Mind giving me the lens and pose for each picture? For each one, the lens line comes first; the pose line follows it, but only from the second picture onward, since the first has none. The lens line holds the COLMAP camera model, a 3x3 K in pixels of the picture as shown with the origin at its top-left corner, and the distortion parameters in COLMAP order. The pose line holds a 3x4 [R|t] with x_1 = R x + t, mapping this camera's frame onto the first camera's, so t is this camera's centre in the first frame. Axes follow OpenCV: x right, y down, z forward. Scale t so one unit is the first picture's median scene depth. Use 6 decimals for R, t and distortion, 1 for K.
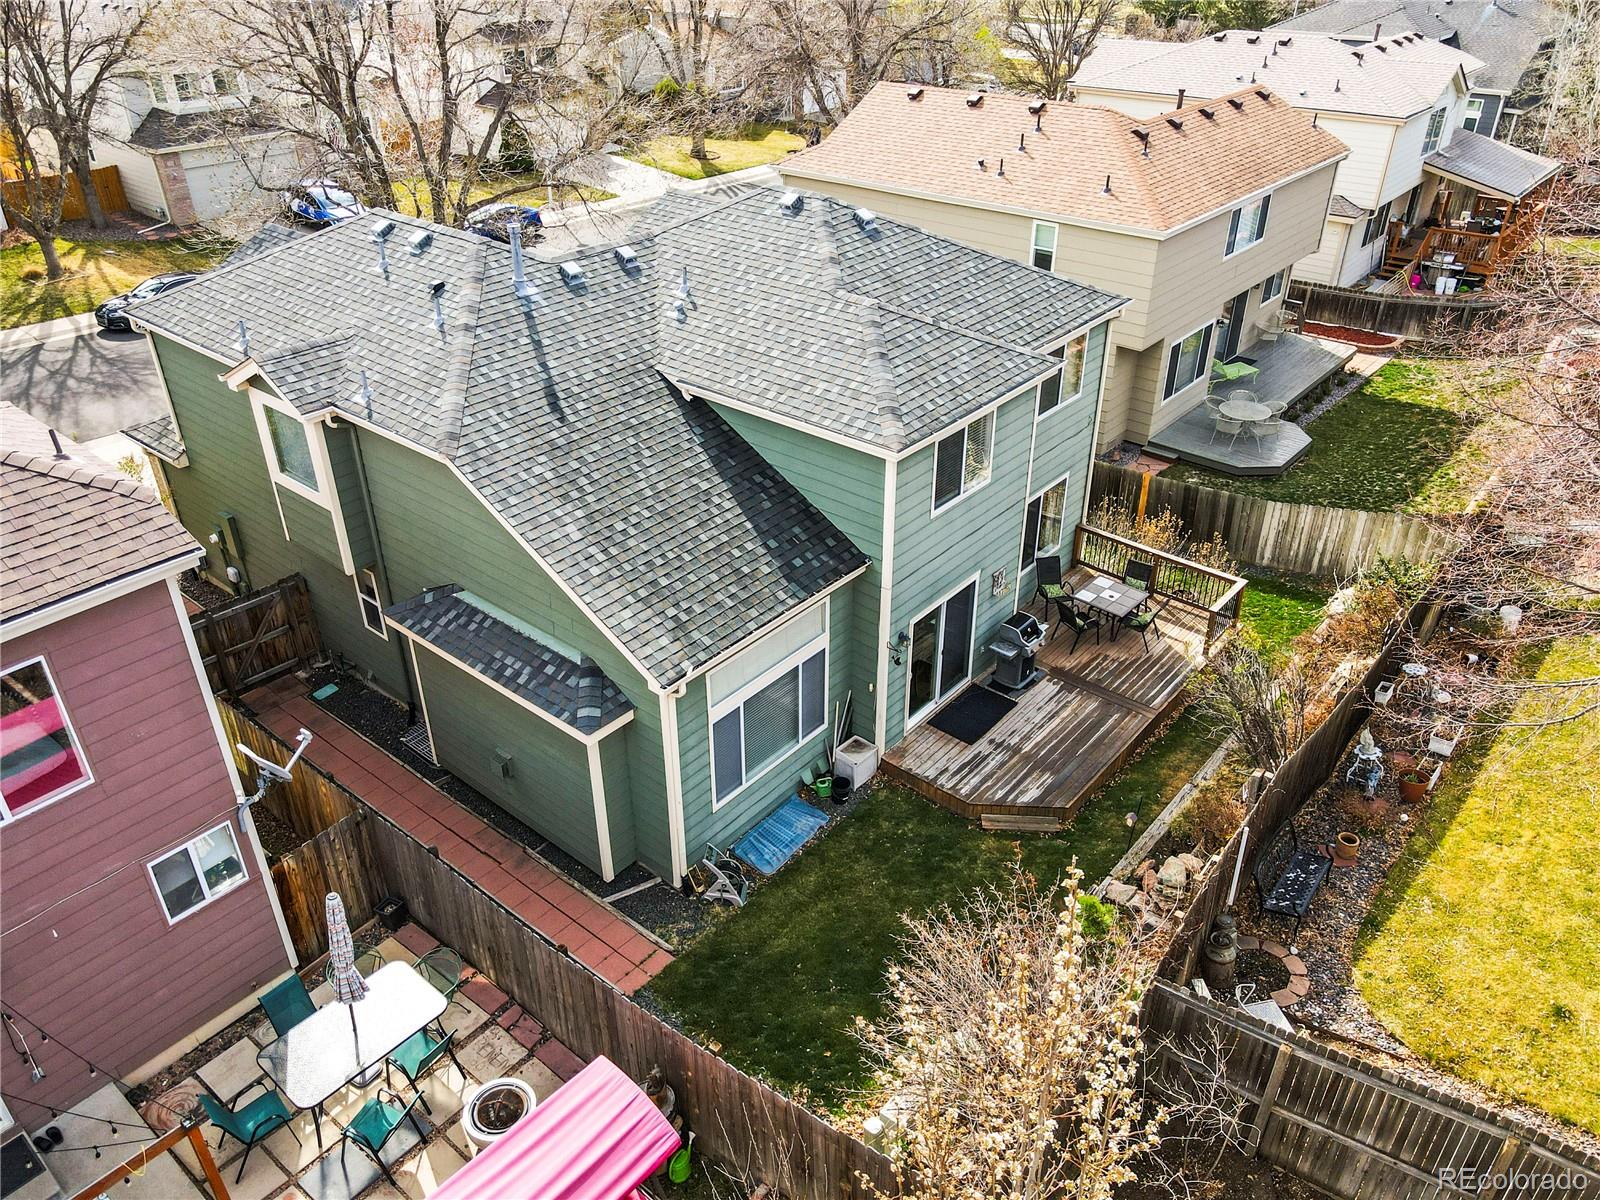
lens RADIAL K [[1165.6, 0, 798.7], [0, 1165.6, 598.4], [0, 0, 1]] dist [0.003189, 0.000842]
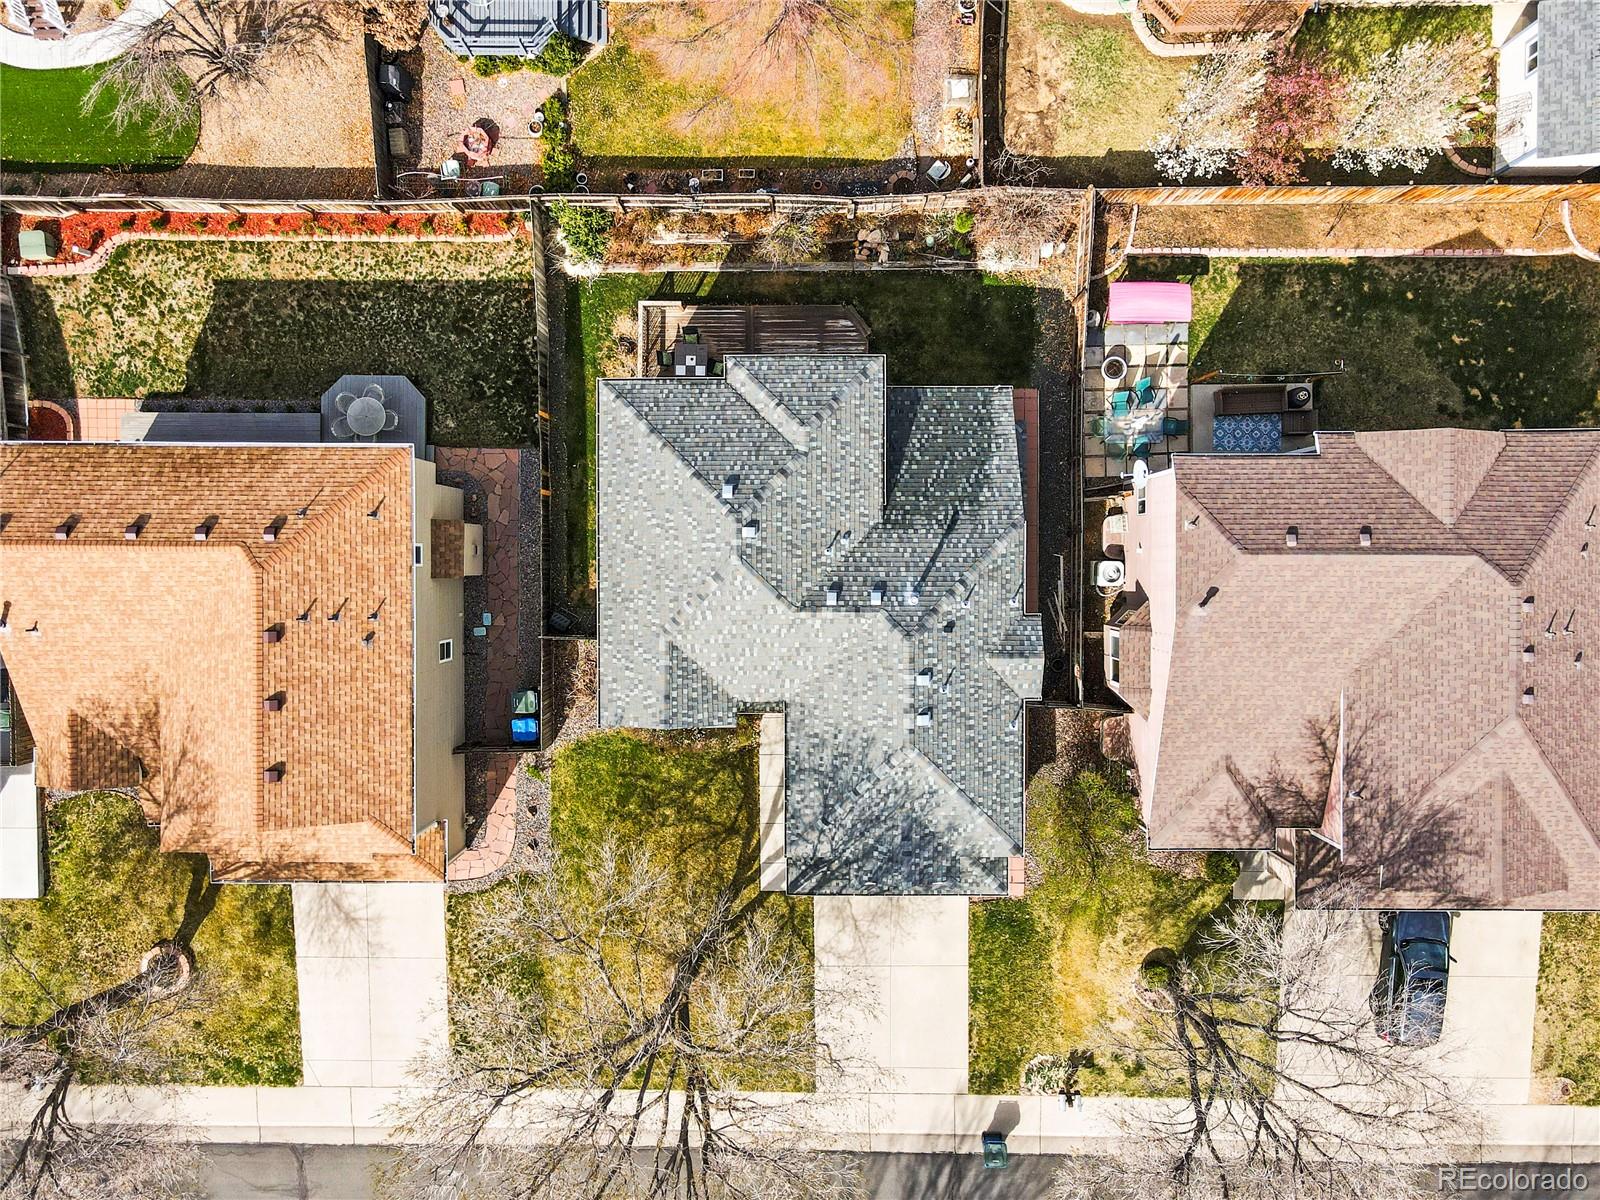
lens RADIAL K [[1165.6, 0, 798.4], [0, 1165.6, 598.8], [0, 0, 1]] dist [0.003189, 0.000842]
pose [[-0.646832, -0.762448, 0.016775, -0.171690], [0.398152, -0.318853, 0.860121, -1.954102], [-0.650449, 0.563033, 0.509815, 0.256452]]
